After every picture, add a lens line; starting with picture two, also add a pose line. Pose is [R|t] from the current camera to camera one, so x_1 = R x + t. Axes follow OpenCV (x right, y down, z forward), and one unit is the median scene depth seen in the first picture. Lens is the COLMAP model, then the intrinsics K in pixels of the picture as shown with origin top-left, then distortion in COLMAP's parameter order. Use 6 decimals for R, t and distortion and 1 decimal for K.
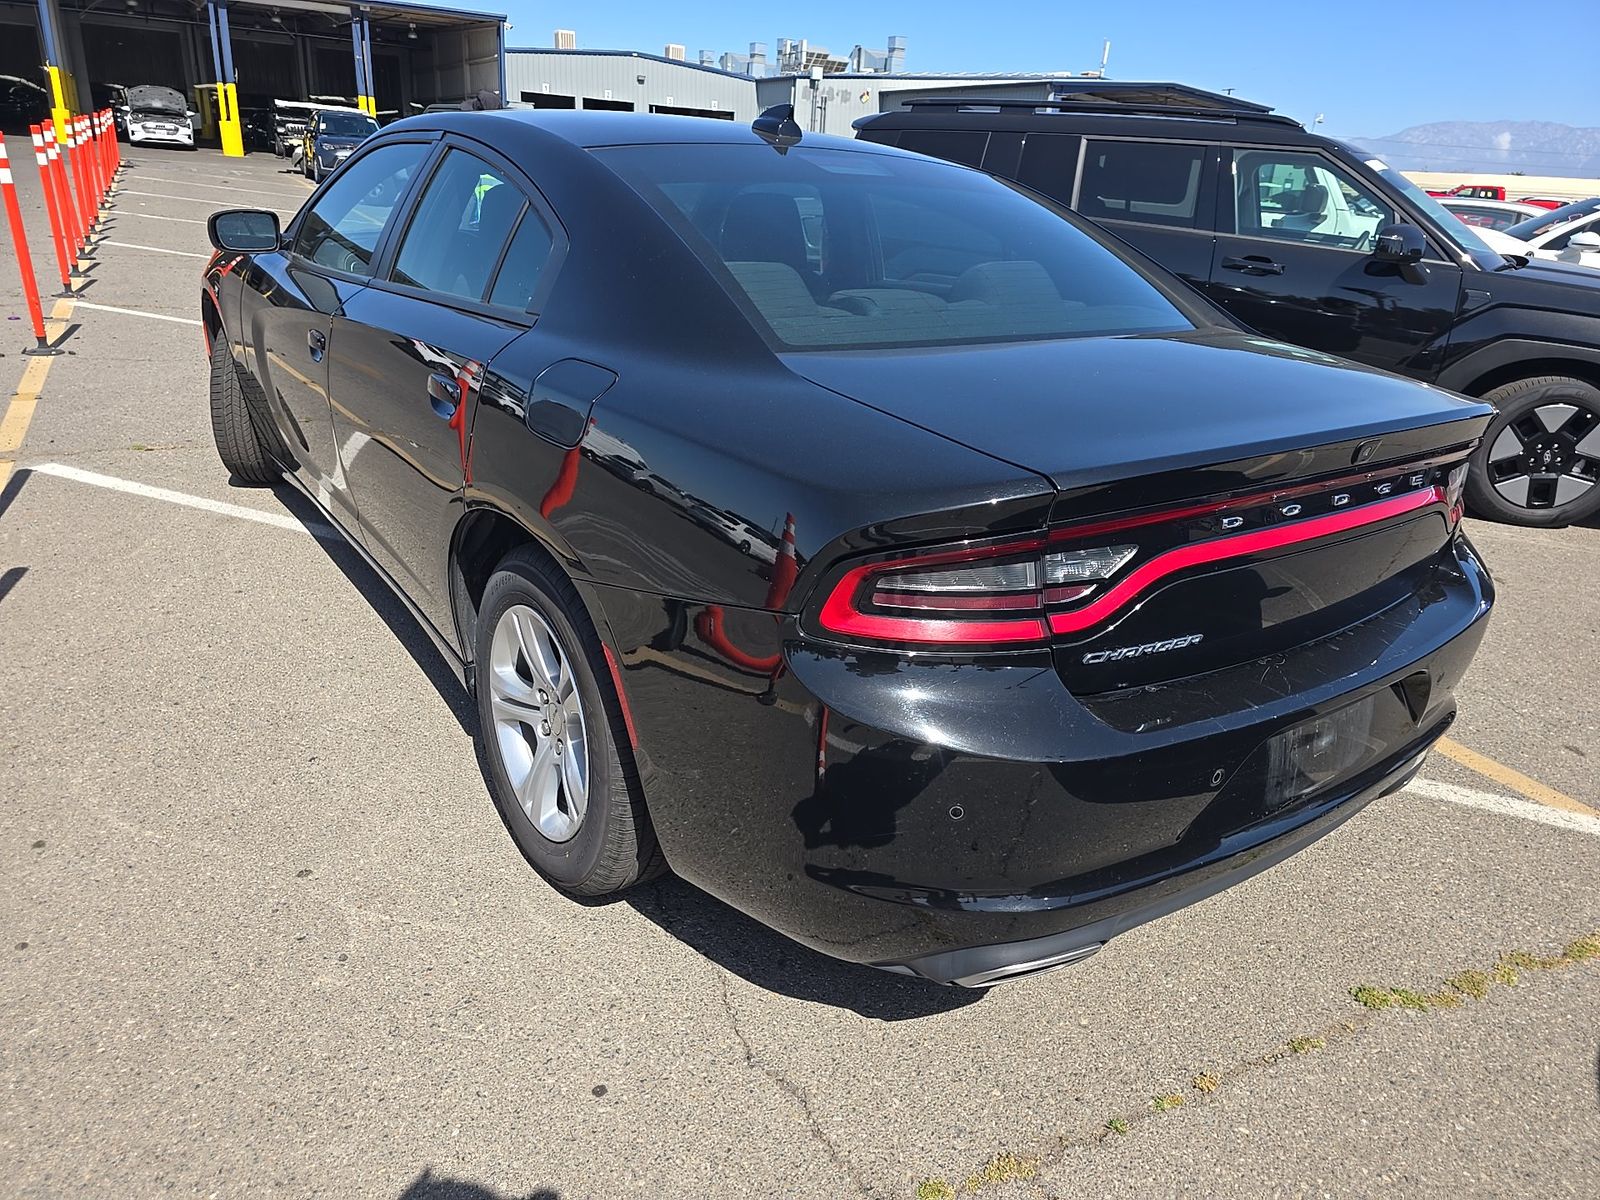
lens RADIAL K [[1064.7, 0, 800.0], [0, 1064.7, 600.0], [0, 0, 1]] dist [0.027107, -0.009154]
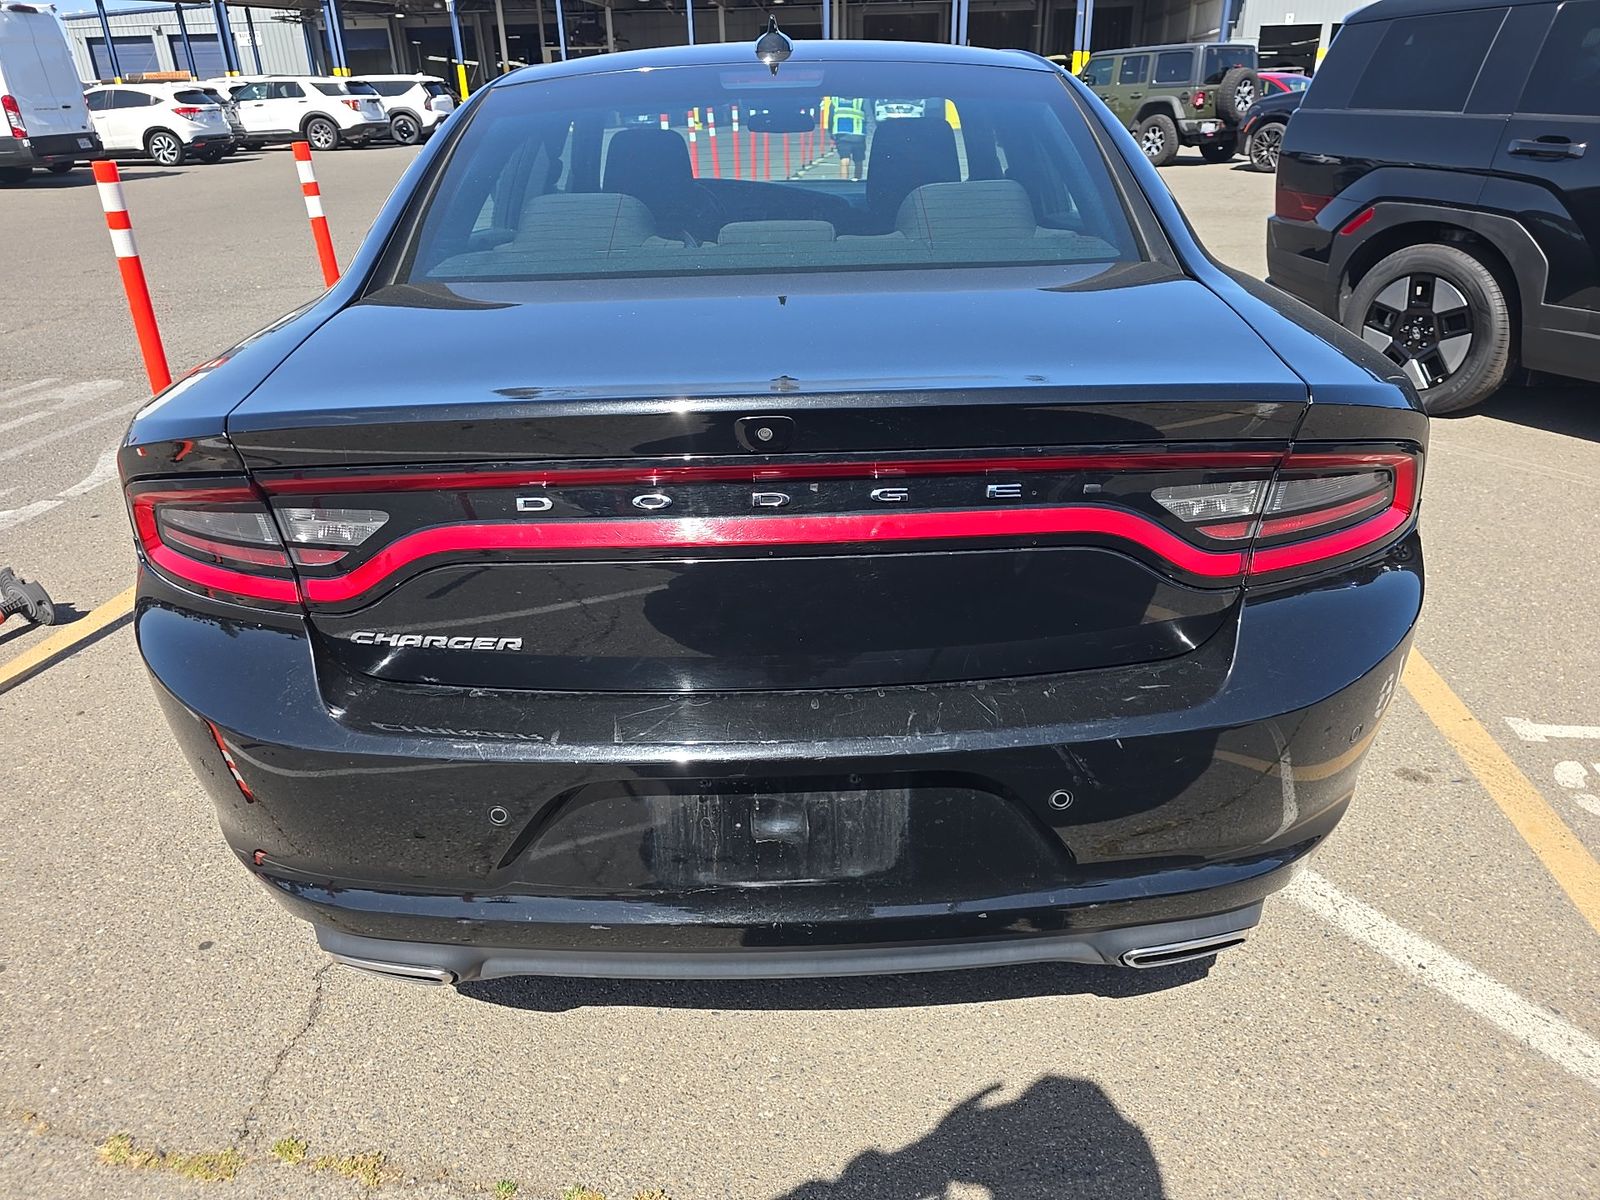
lens RADIAL K [[1064.7, 0, 800.0], [0, 1064.7, 600.0], [0, 0, 1]] dist [0.027107, -0.009154]
pose [[0.805723, 0.165428, -0.568721, 0.750326], [-0.143754, 0.986112, 0.083176, -0.070864], [0.574583, 0.014739, 0.818314, 0.346468]]
